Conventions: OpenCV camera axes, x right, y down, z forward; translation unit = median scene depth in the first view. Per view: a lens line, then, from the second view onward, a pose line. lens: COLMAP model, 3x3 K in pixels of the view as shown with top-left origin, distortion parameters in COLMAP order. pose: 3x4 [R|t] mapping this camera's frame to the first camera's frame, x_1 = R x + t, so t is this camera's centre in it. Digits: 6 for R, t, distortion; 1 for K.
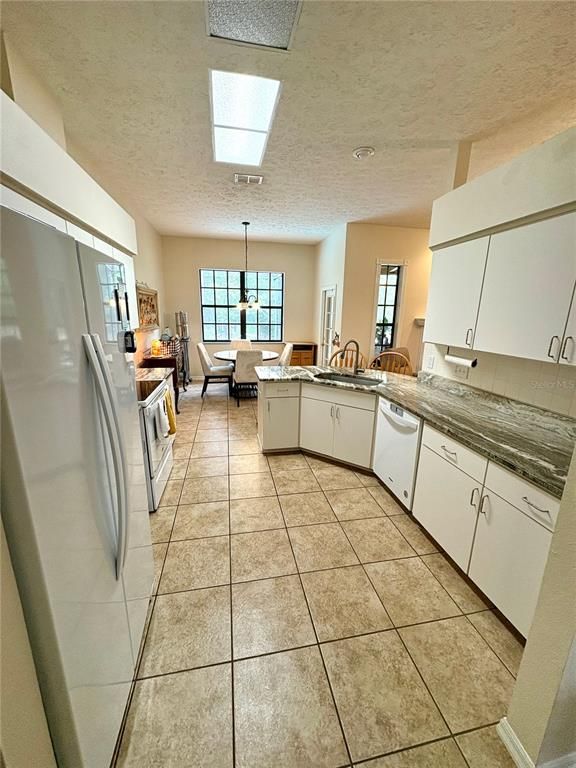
lens RADIAL K [[304.4, 0, 288.8], [0, 304.4, 383.4], [0, 0, 1]] dist [0.003159, -0.000294]
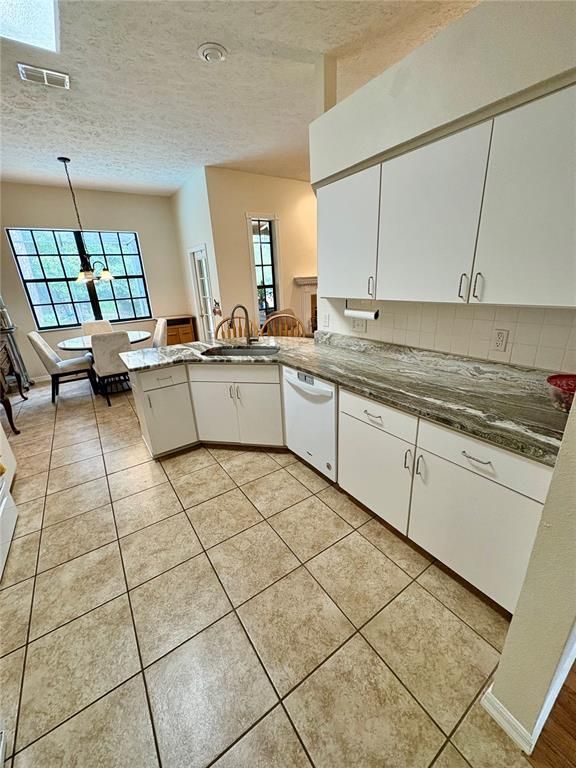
lens RADIAL K [[304.4, 0, 287.8], [0, 304.4, 383.6], [0, 0, 1]] dist [0.003159, -0.000294]
pose [[0.919874, -0.188802, 0.343780, -0.000247], [0.154486, 0.980071, 0.124883, -0.015121], [-0.360507, -0.061767, 0.930709, 0.180747]]
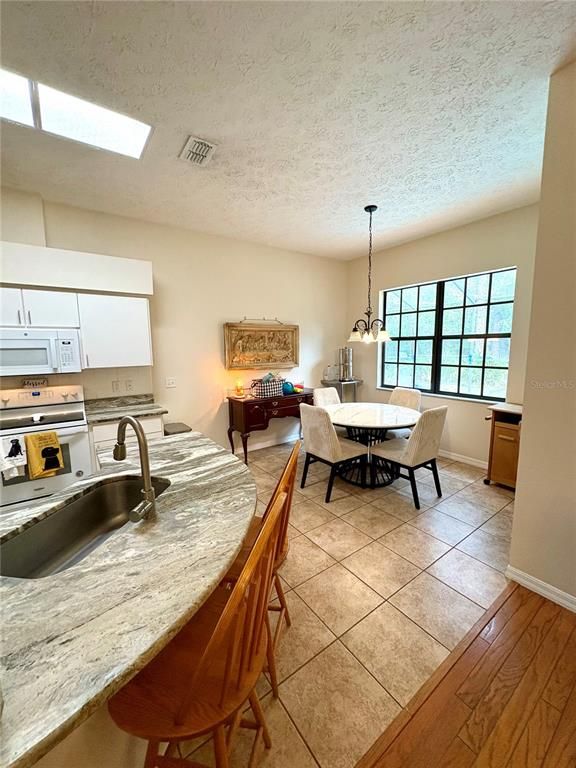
lens RADIAL K [[304.4, 0, 289.9], [0, 304.4, 383.7], [0, 0, 1]] dist [0.003159, -0.000294]
pose [[0.412121, 0.092735, -0.906398, 0.767341], [-0.193279, 0.981064, 0.012494, -0.281176], [0.890393, 0.170039, 0.422240, 1.254275]]
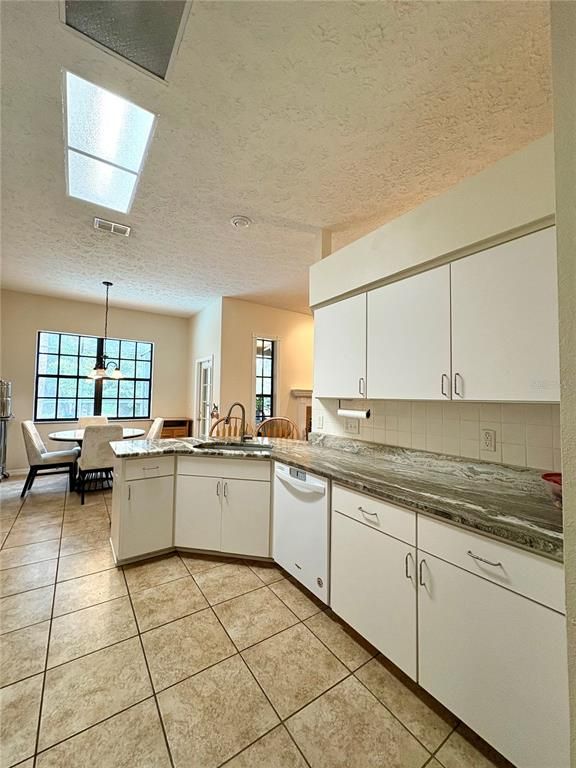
lens RADIAL K [[304.4, 0, 287.5], [0, 304.4, 384.3], [0, 0, 1]] dist [0.003159, -0.000294]
pose [[0.919105, 0.012015, 0.393829, -0.010601], [0.092665, 0.964908, -0.245696, 0.047559], [-0.382960, 0.262315, 0.885738, 0.174452]]
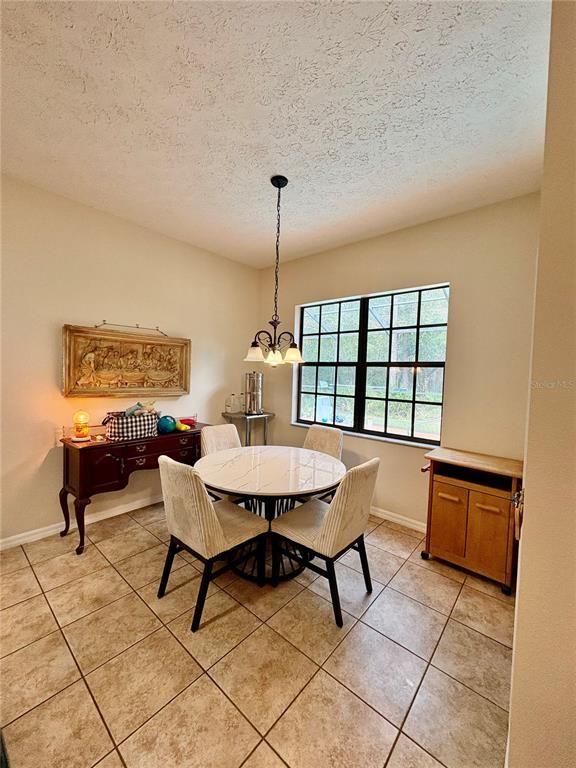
lens RADIAL K [[304.4, 0, 288.0], [0, 304.4, 383.6], [0, 0, 1]] dist [0.003159, -0.000294]
pose [[0.610517, 0.030252, -0.791425, 0.466622], [-0.206097, 0.970912, -0.121874, -0.341183], [0.764718, 0.237516, 0.598993, 1.566090]]
